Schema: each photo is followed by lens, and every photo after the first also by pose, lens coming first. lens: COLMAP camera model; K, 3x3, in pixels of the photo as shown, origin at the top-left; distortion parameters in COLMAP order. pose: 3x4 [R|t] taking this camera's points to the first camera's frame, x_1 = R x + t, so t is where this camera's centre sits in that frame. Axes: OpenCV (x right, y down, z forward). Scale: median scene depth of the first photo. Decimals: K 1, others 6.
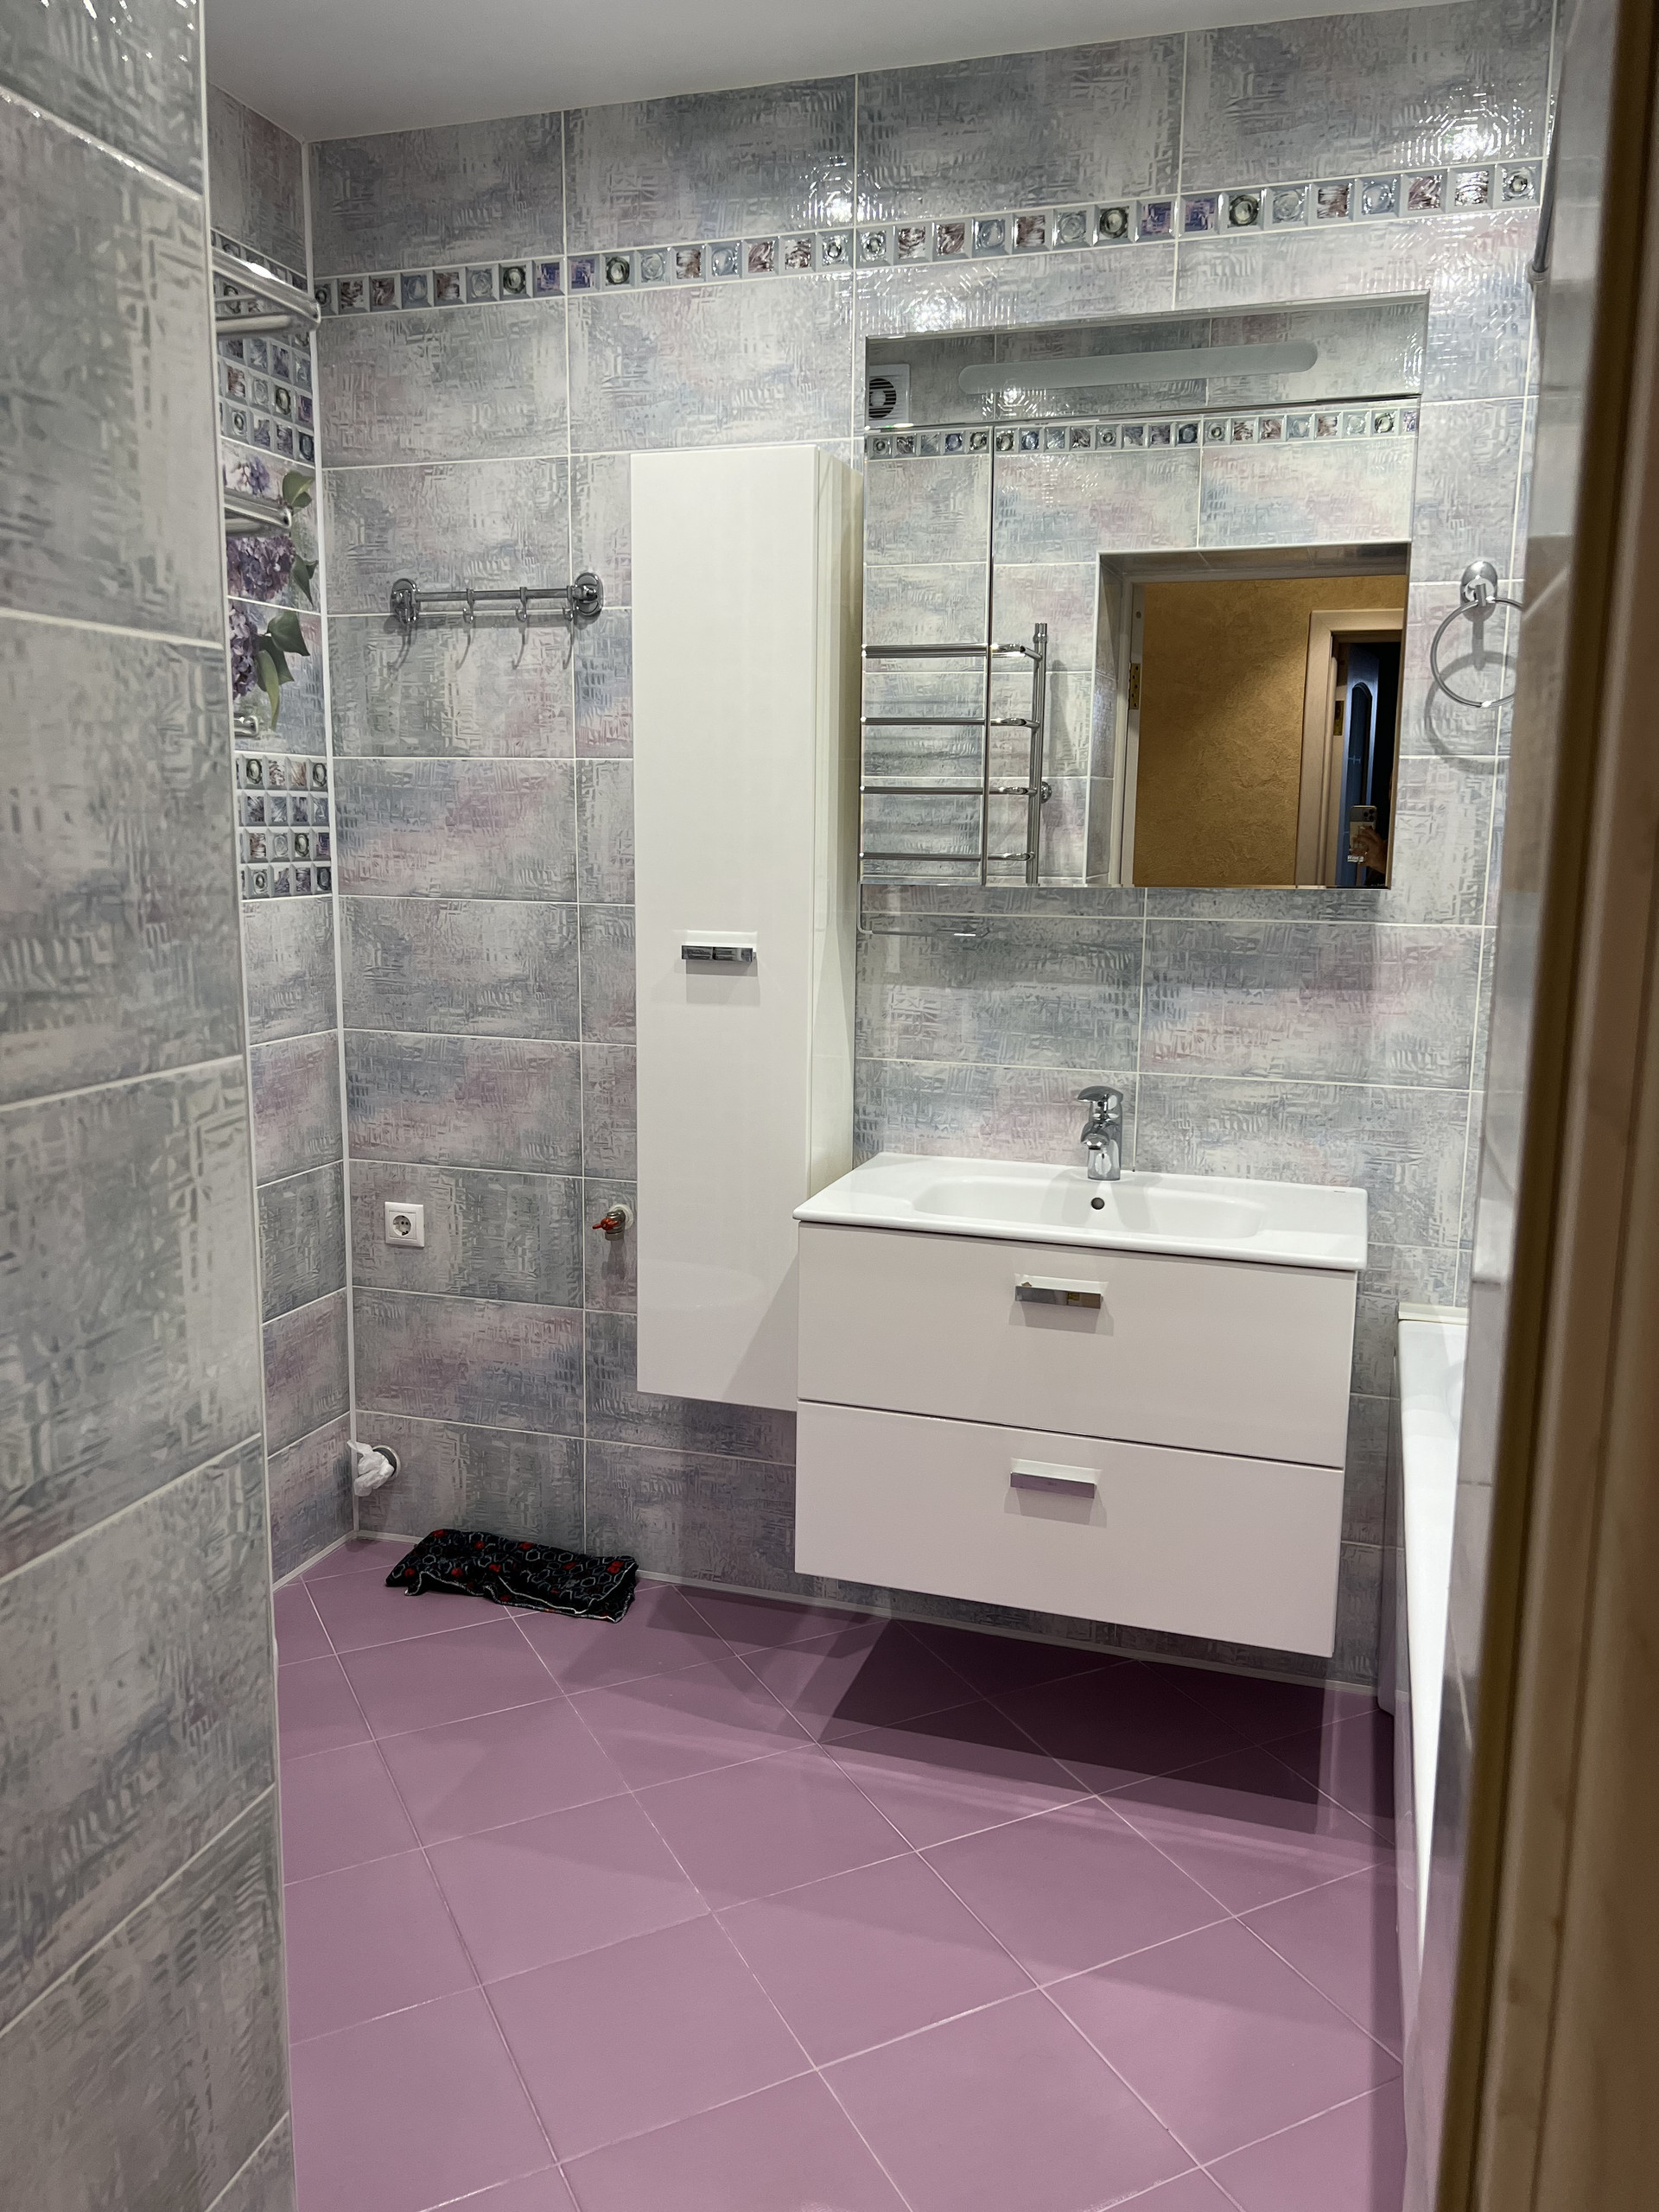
lens RADIAL K [[1681.4, 0, 828.6], [0, 1681.4, 1101.1], [0, 0, 1]] dist [0.030397, -0.022045]
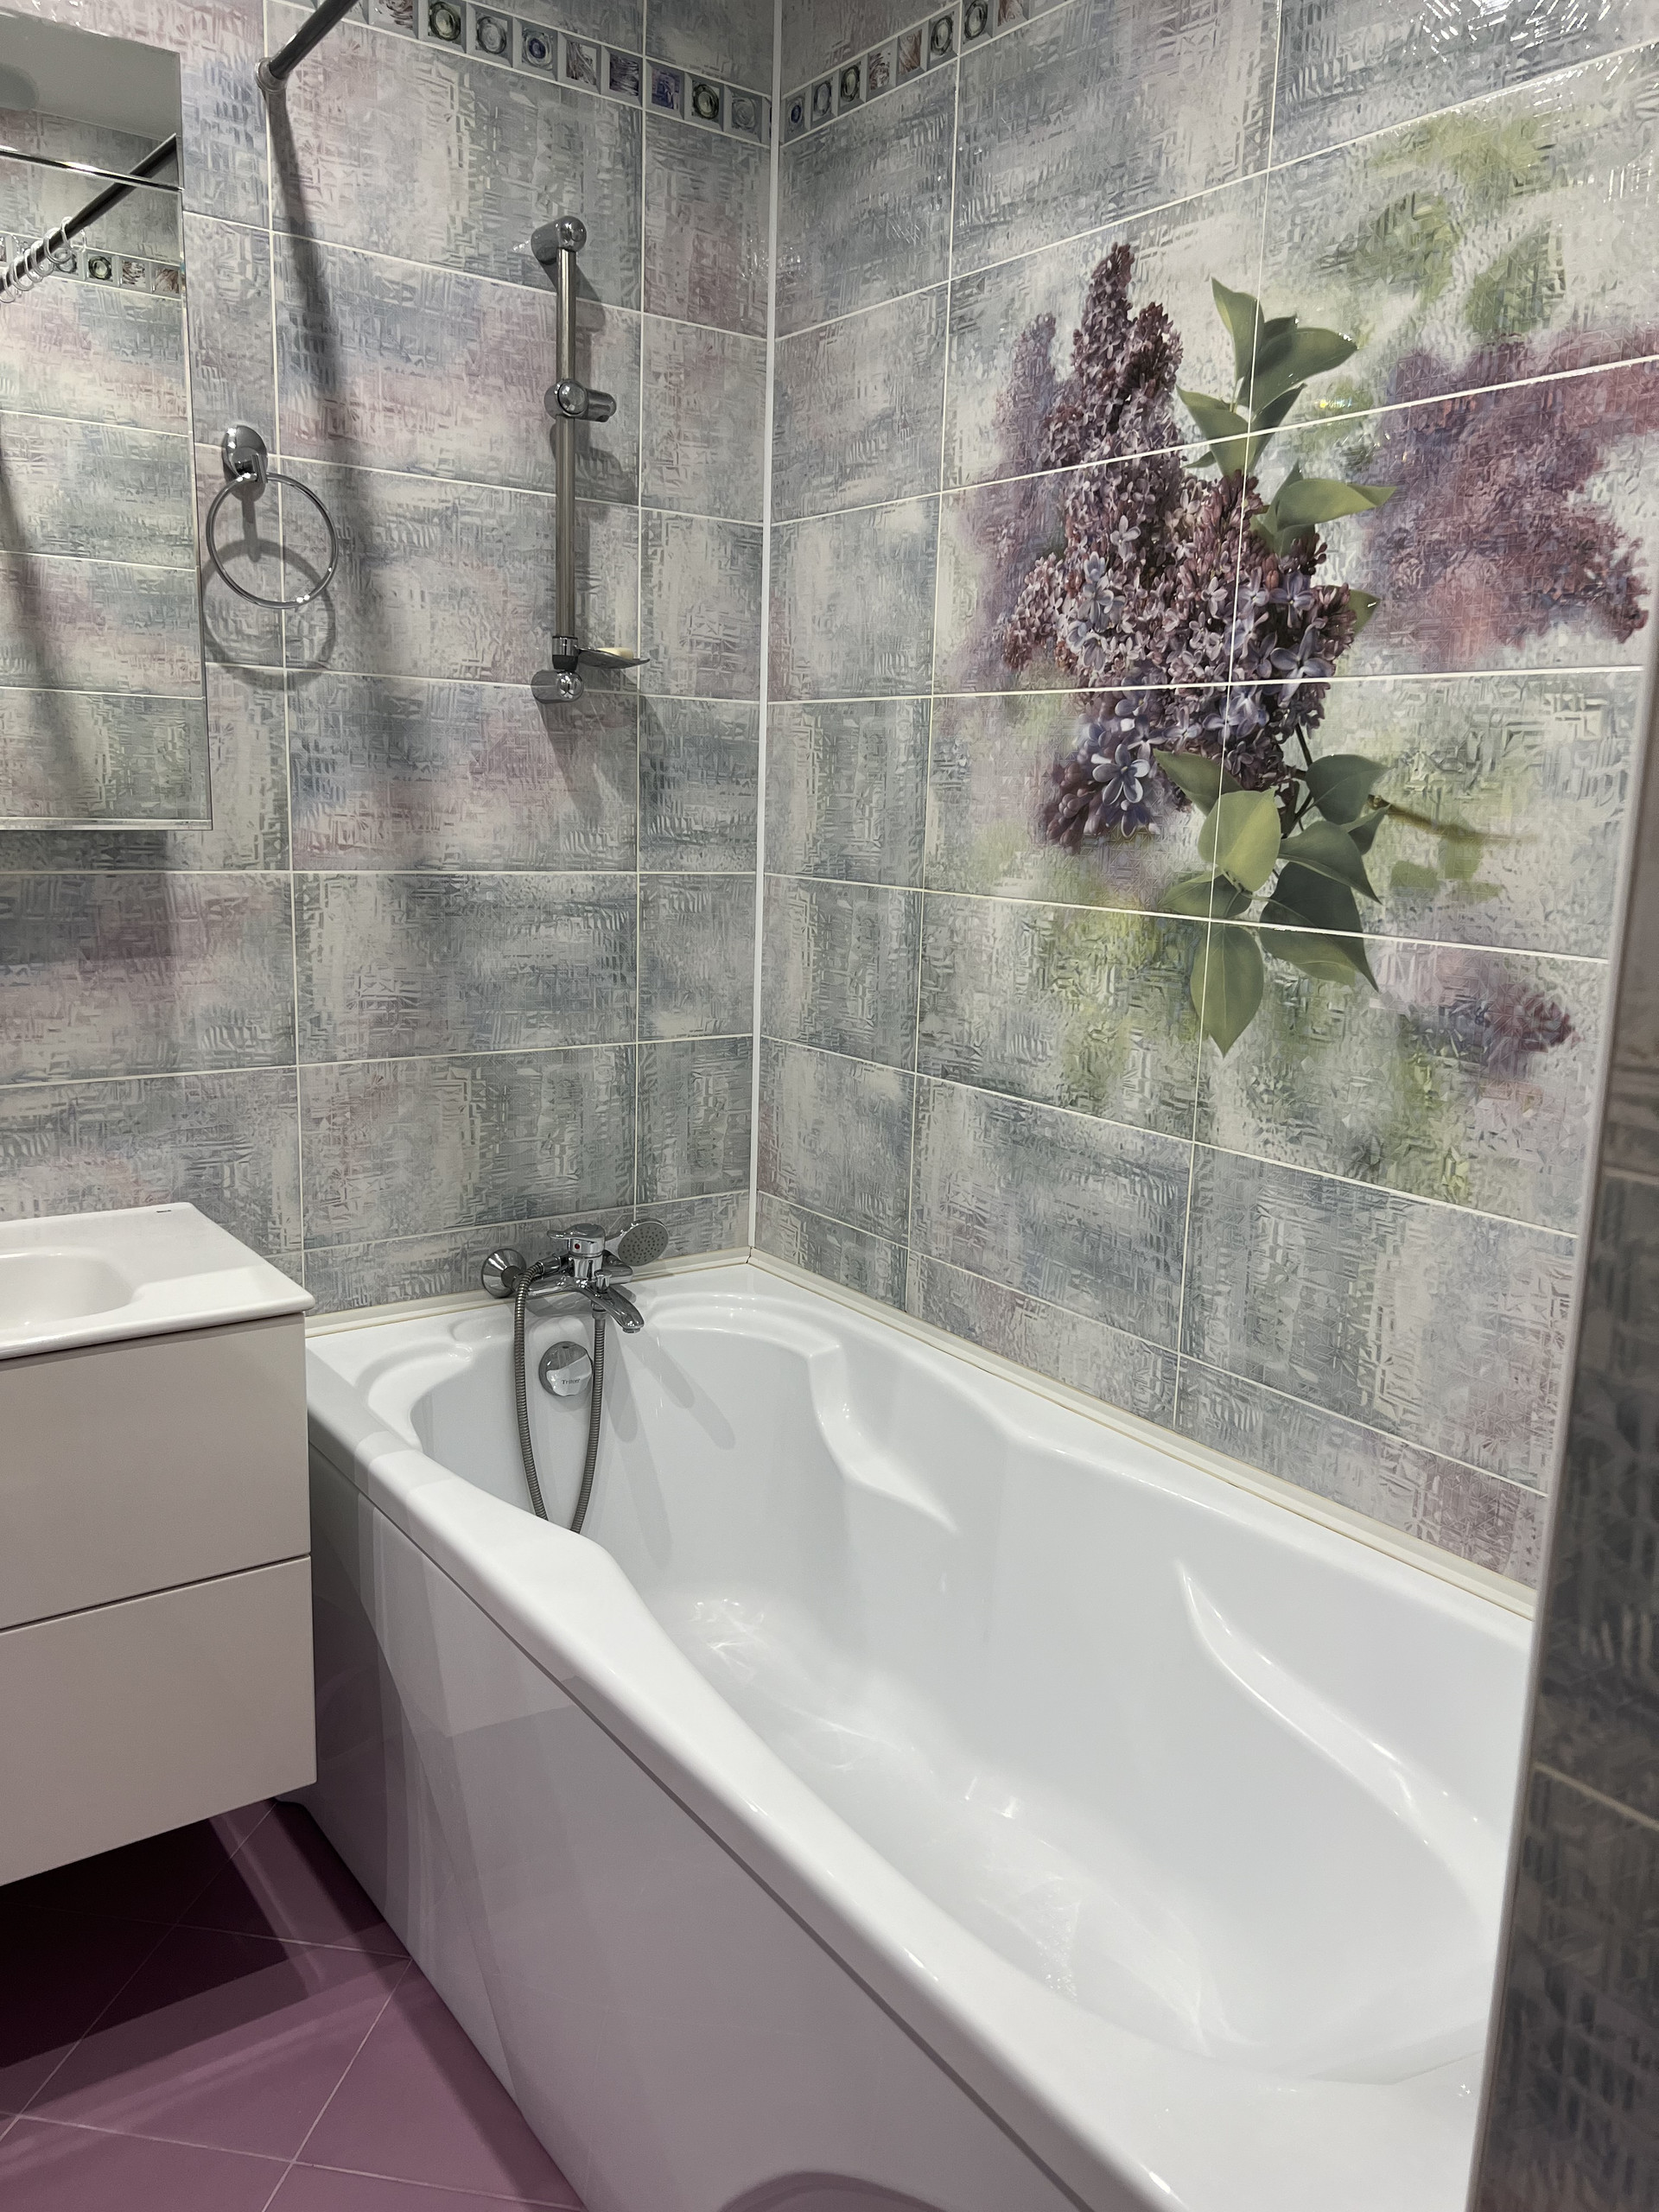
lens RADIAL K [[1681.4, 0, 826.0], [0, 1681.4, 1112.0], [0, 0, 1]] dist [0.030397, -0.022045]
pose [[0.607096, -0.143739, 0.781520, -0.126988], [0.114403, 0.989068, 0.093042, -0.031903], [-0.786350, 0.032923, 0.616904, 0.267904]]
